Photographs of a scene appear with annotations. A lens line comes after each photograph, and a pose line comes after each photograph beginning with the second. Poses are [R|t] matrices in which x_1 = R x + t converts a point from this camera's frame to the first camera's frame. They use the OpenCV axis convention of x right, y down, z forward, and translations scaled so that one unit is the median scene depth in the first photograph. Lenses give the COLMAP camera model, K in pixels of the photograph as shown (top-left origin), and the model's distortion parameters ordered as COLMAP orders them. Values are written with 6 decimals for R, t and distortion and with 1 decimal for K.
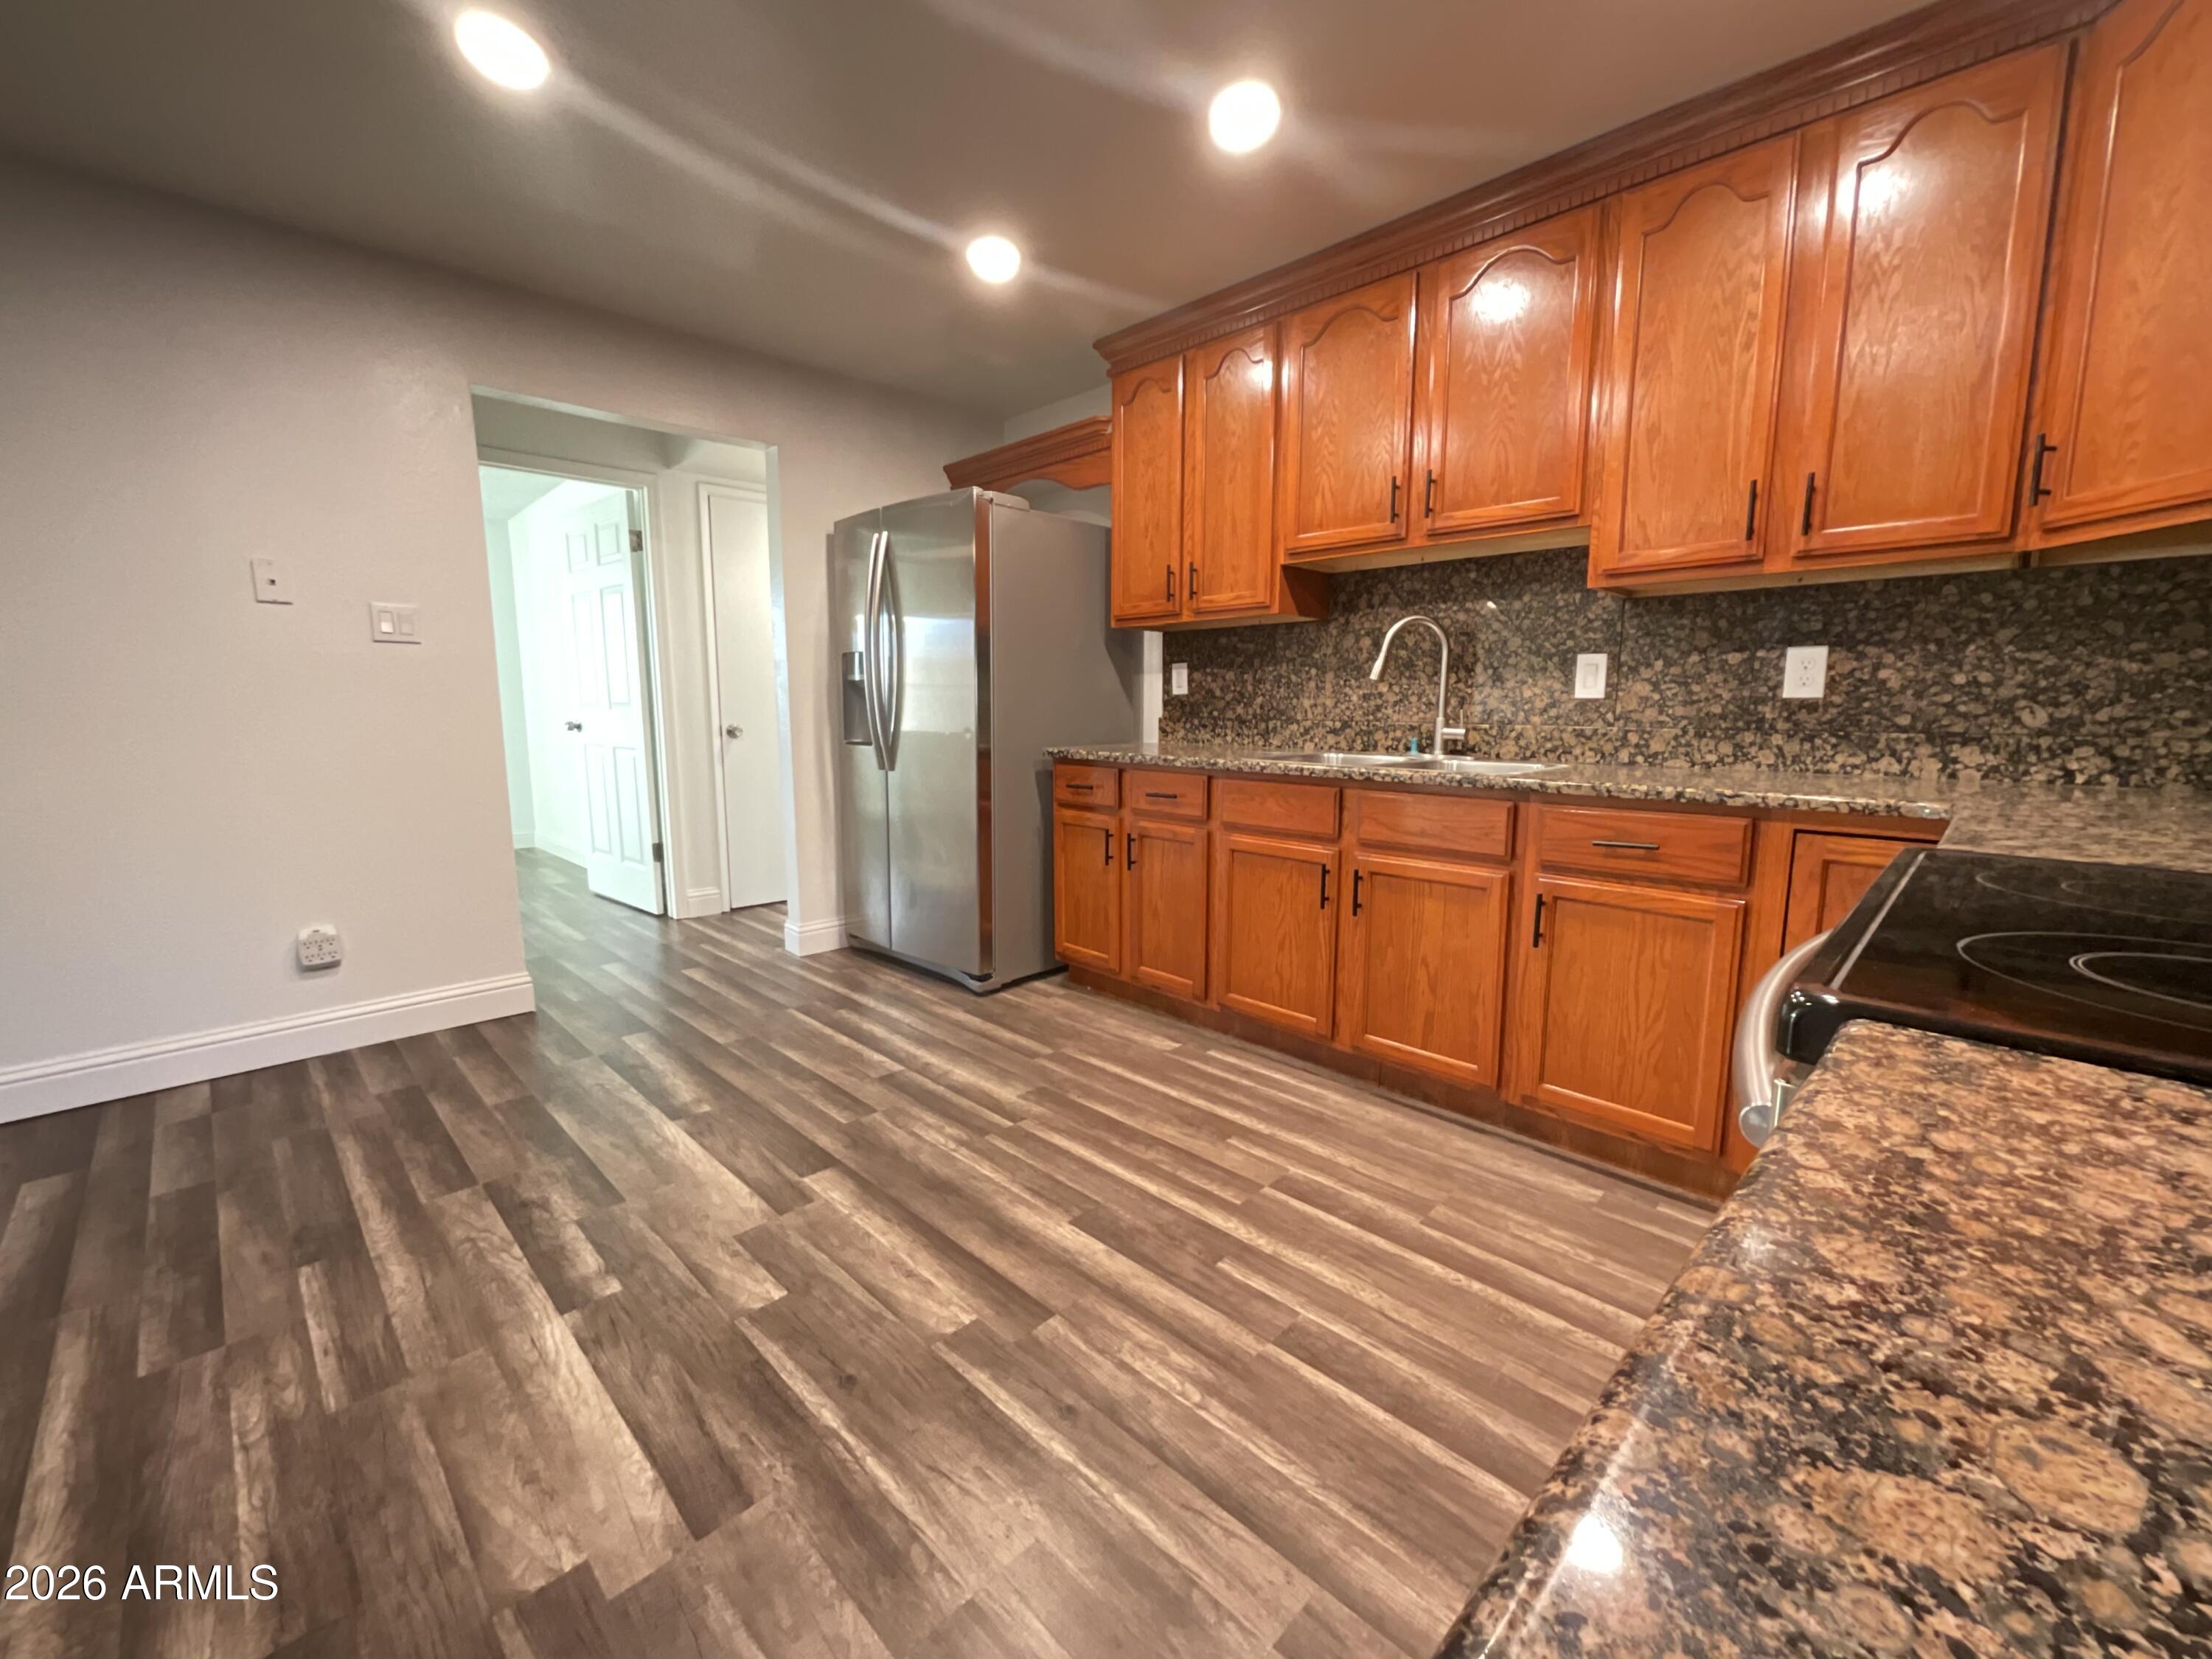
lens RADIAL K [[887.1, 0, 1112.6], [0, 887.1, 820.1], [0, 0, 1]] dist [-0.006365, 0.001329]
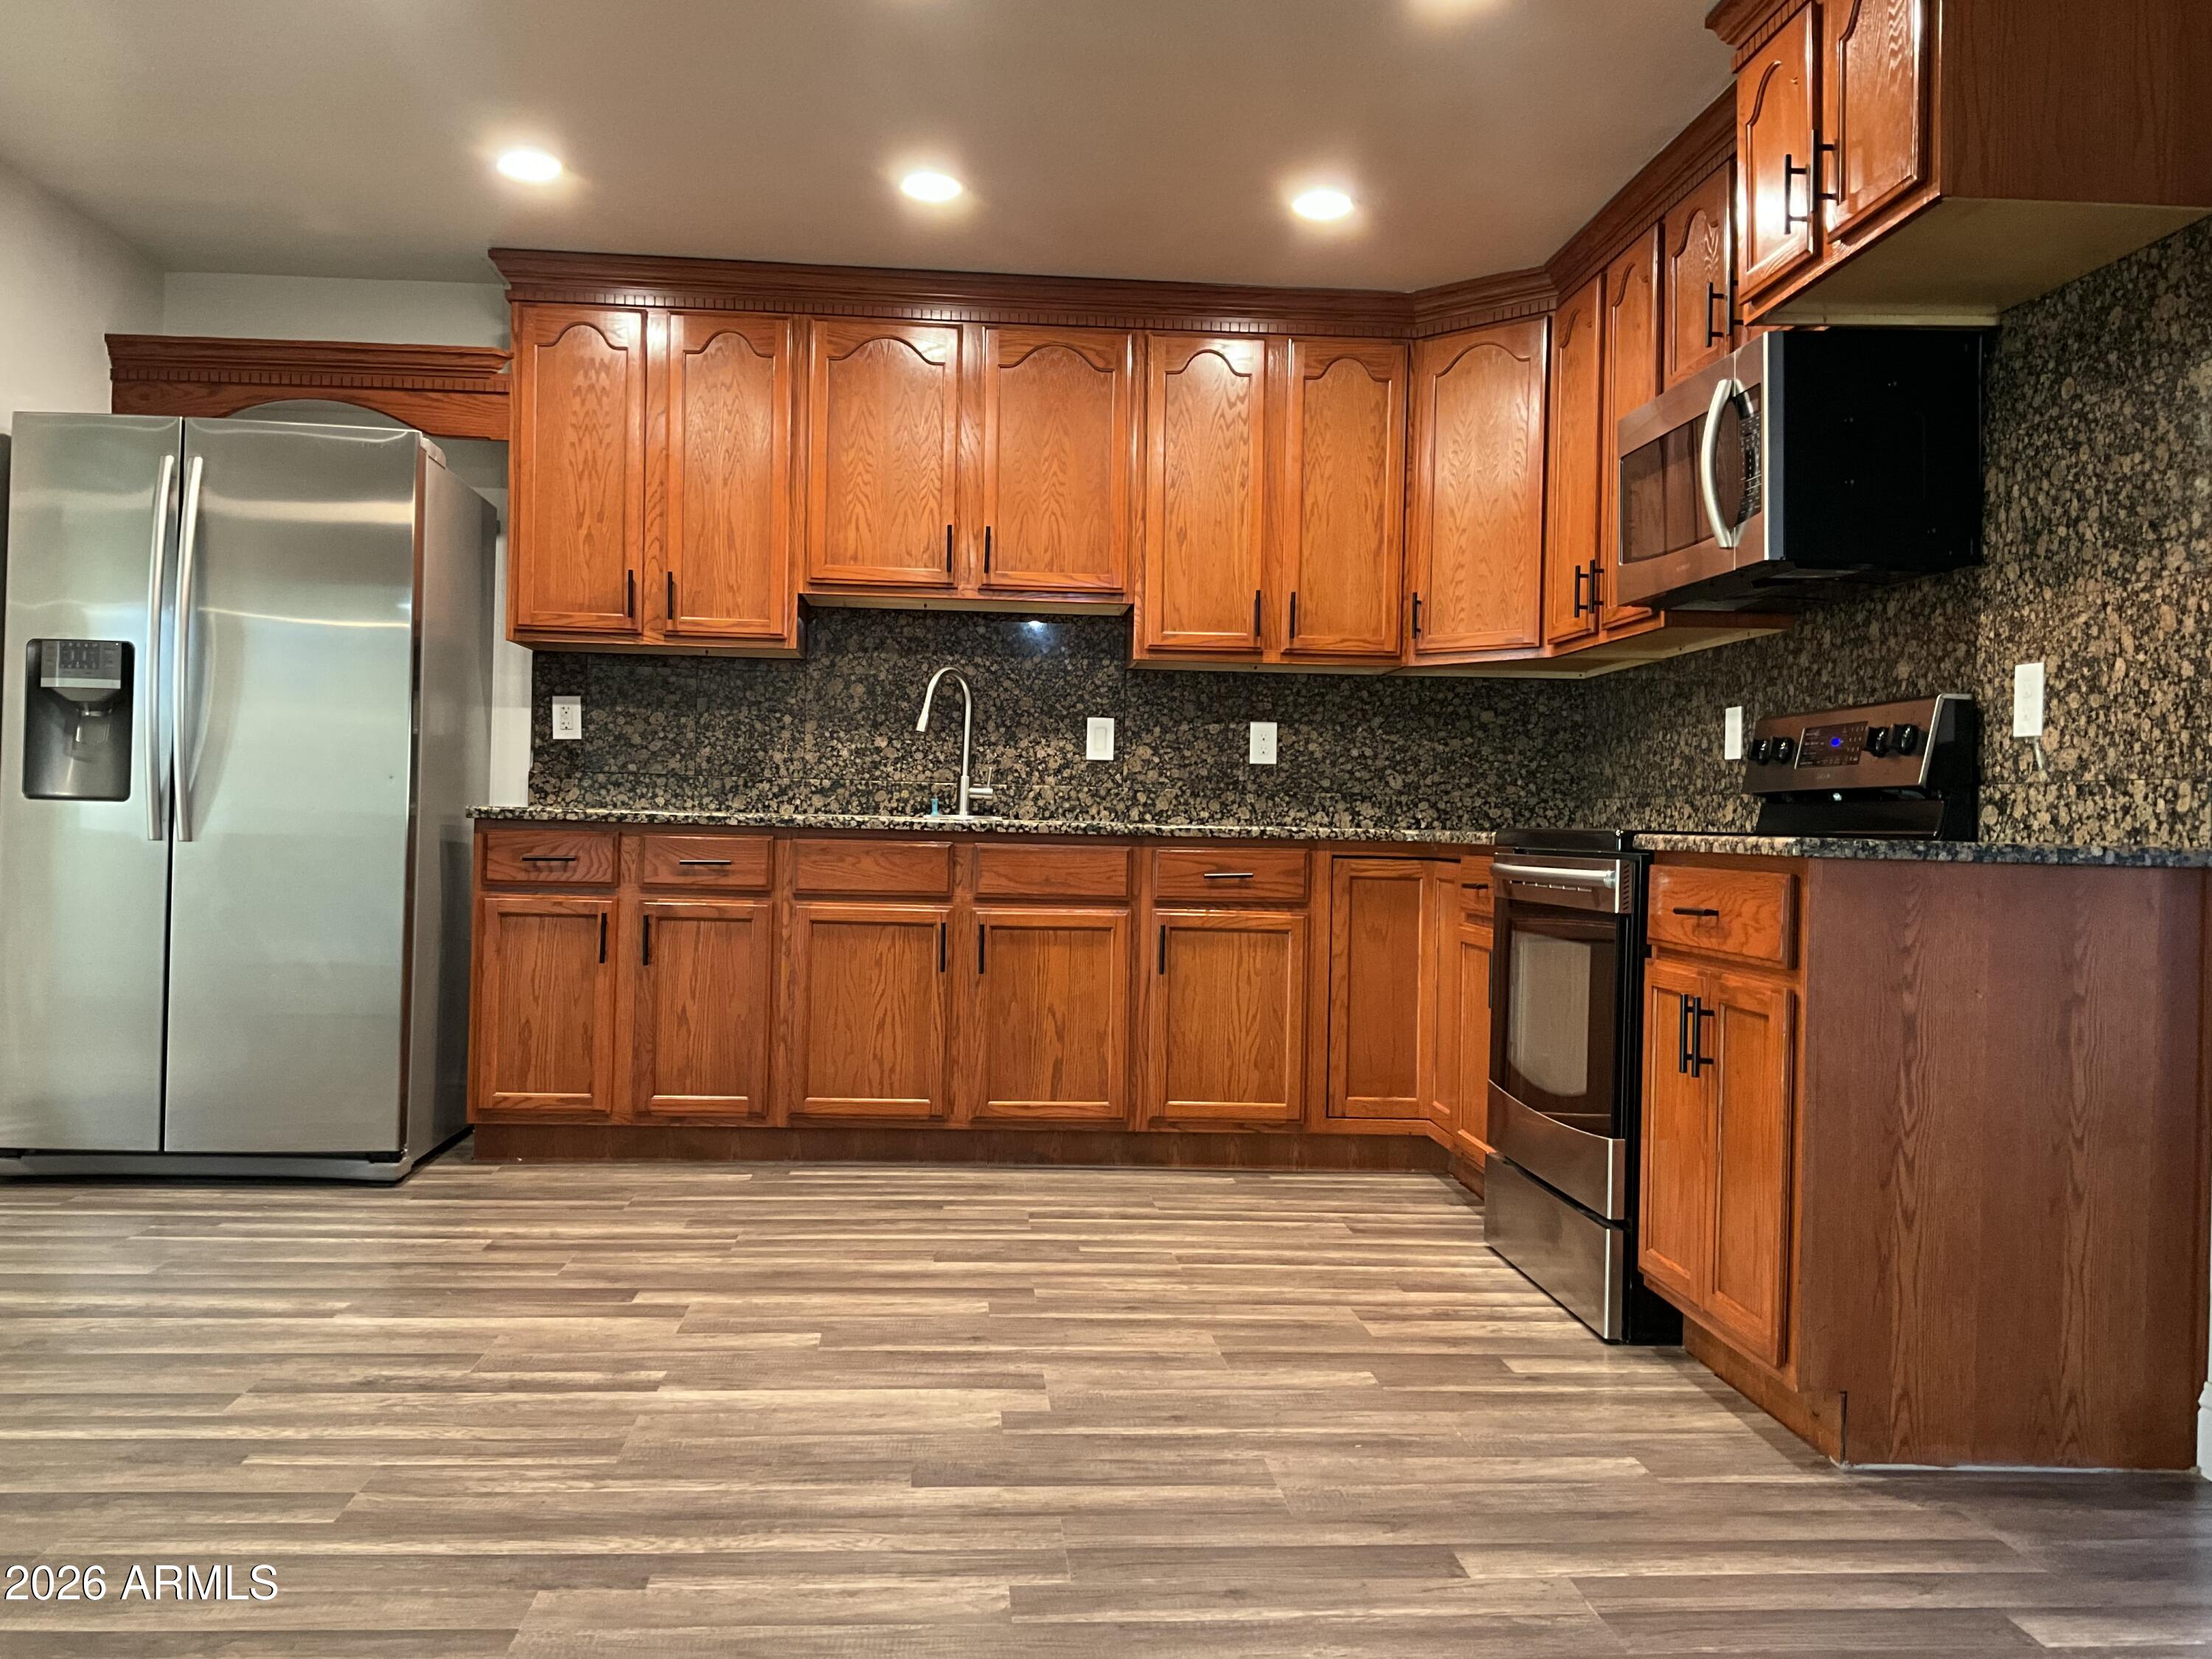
lens RADIAL K [[1770.4, 0, 1090.9], [0, 1770.4, 817.3], [0, 0, 1]] dist [0.054202, -0.111683]
pose [[0.656634, 0.015604, 0.754048, -1.265164], [0.076840, 0.993200, -0.087465, 0.134844], [-0.750285, 0.115374, 0.650970, -0.412128]]
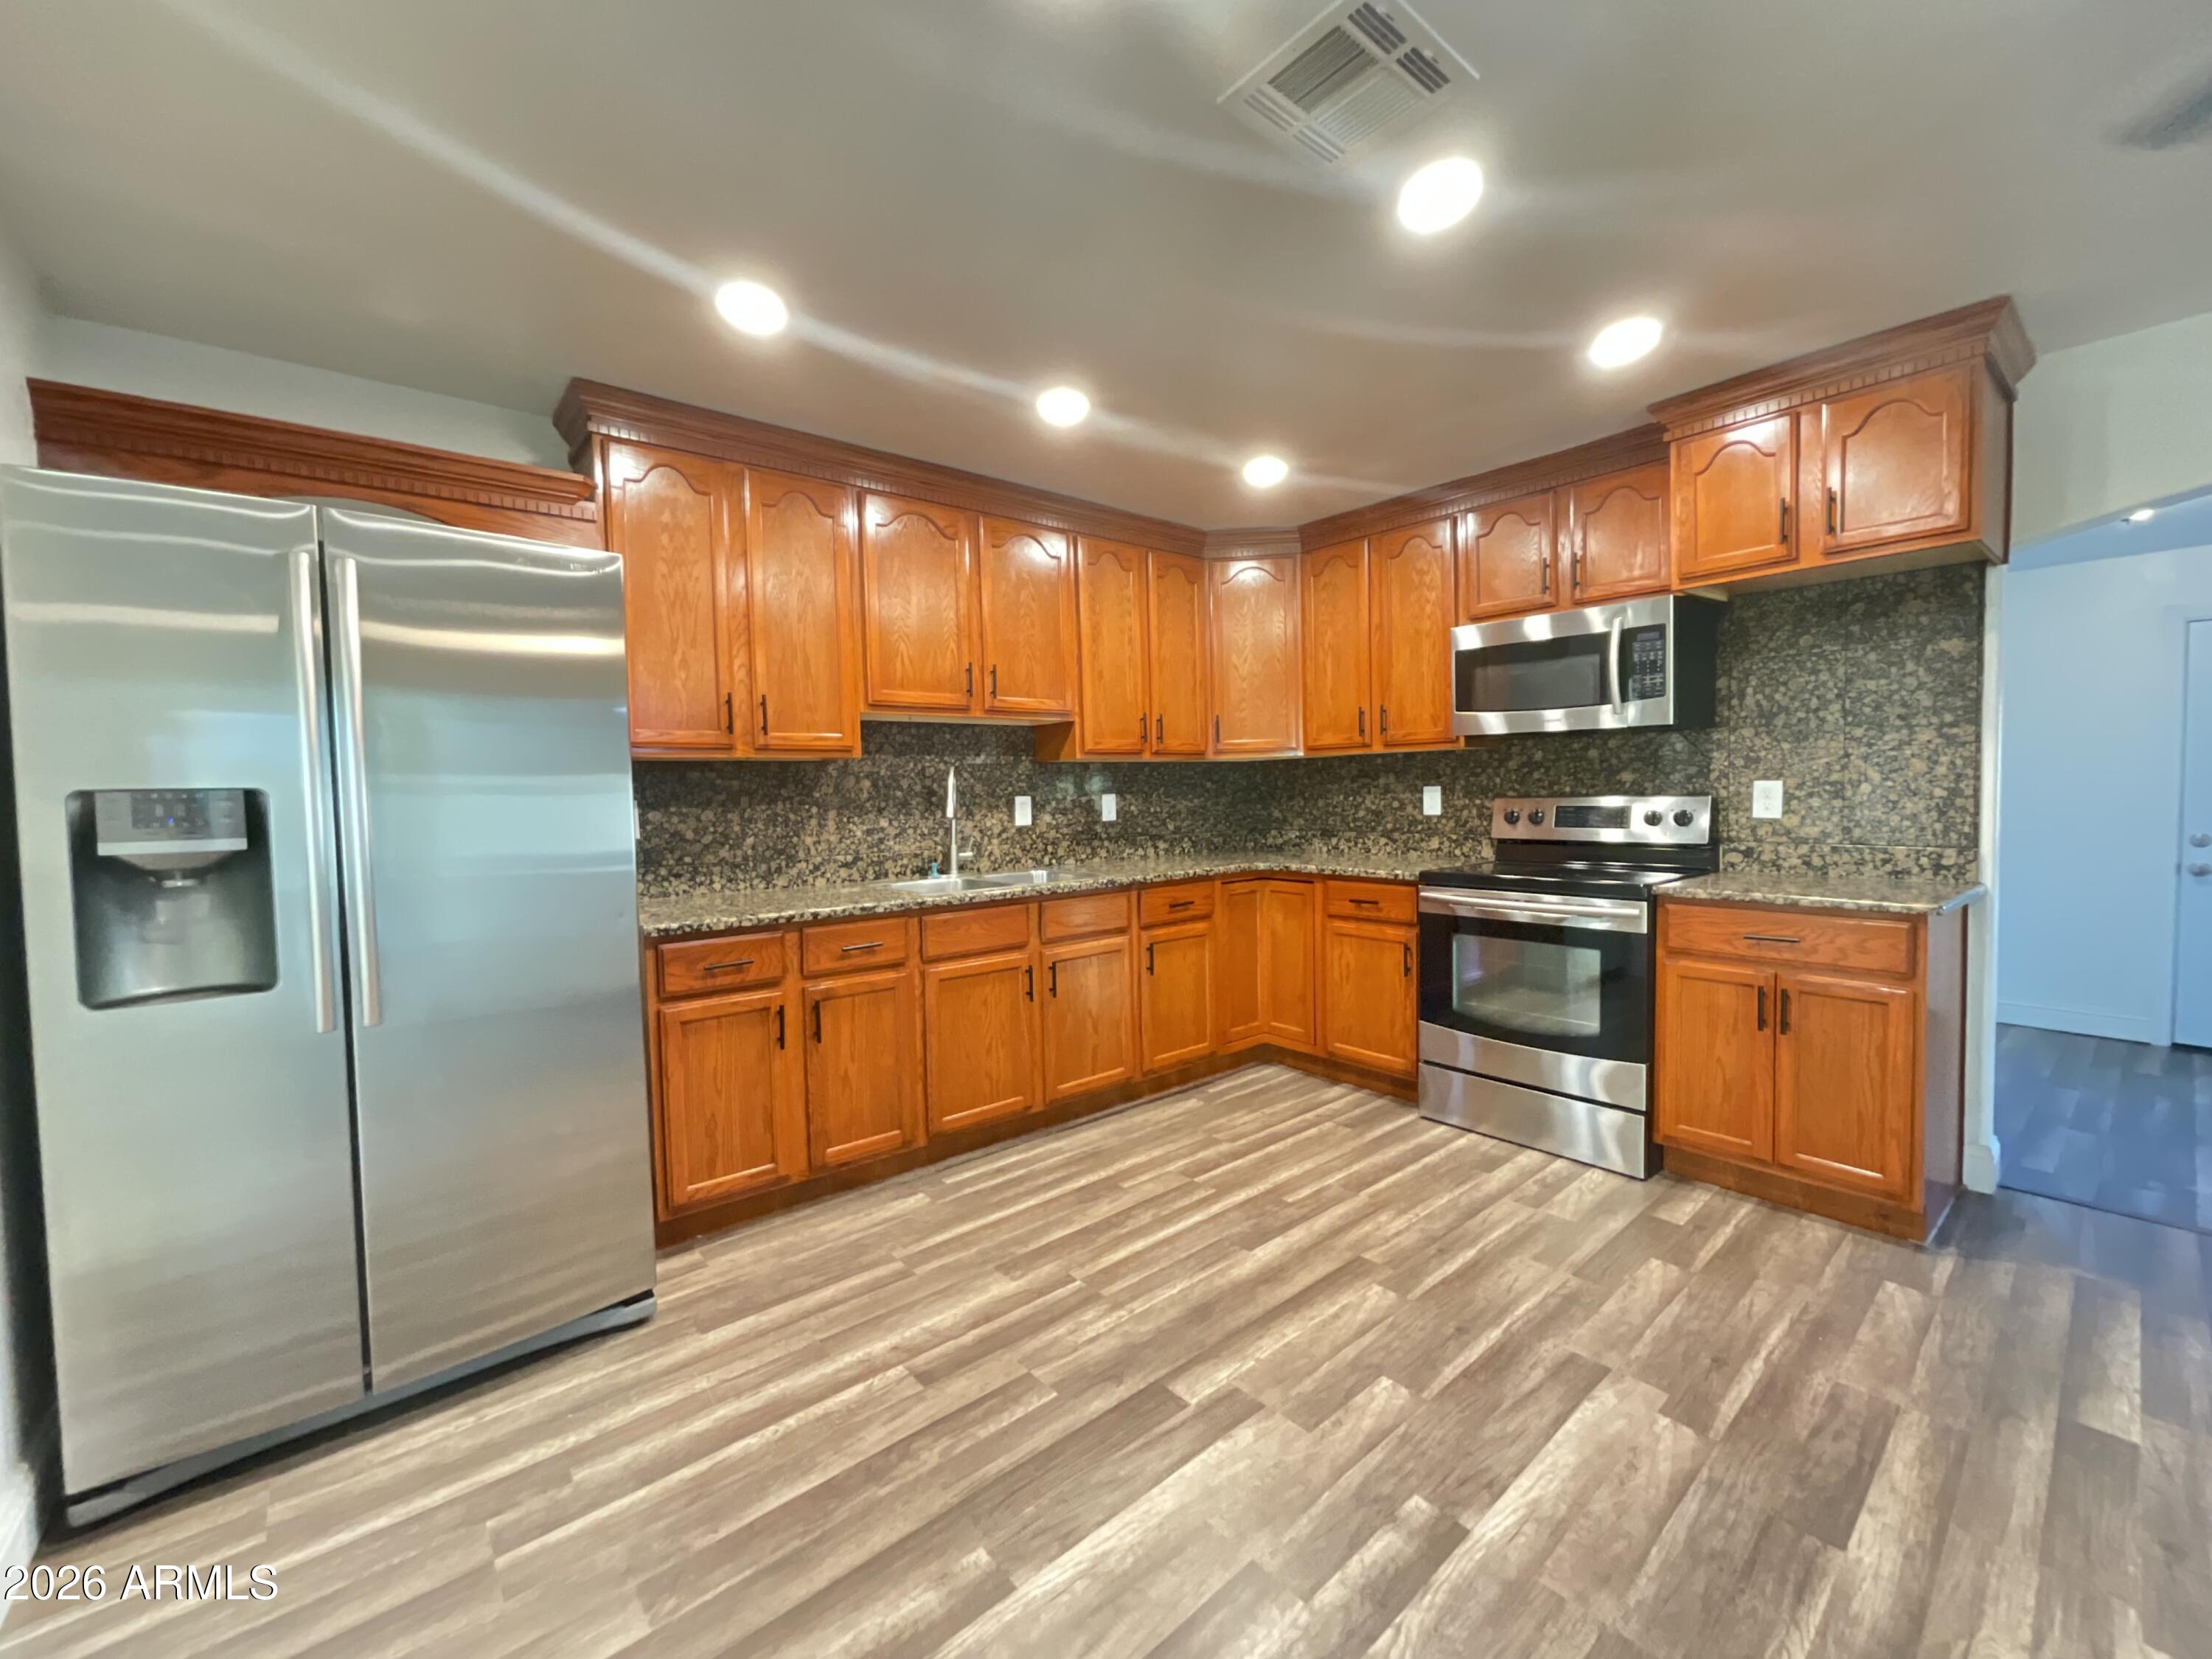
lens RADIAL K [[887.1, 0, 1094.0], [0, 887.1, 820.7], [0, 0, 1]] dist [-0.006365, 0.001329]
pose [[0.099786, -0.038497, 0.994264, -1.170196], [0.153522, 0.987881, 0.022842, -0.197561], [-0.983094, 0.150362, 0.104487, 0.883076]]
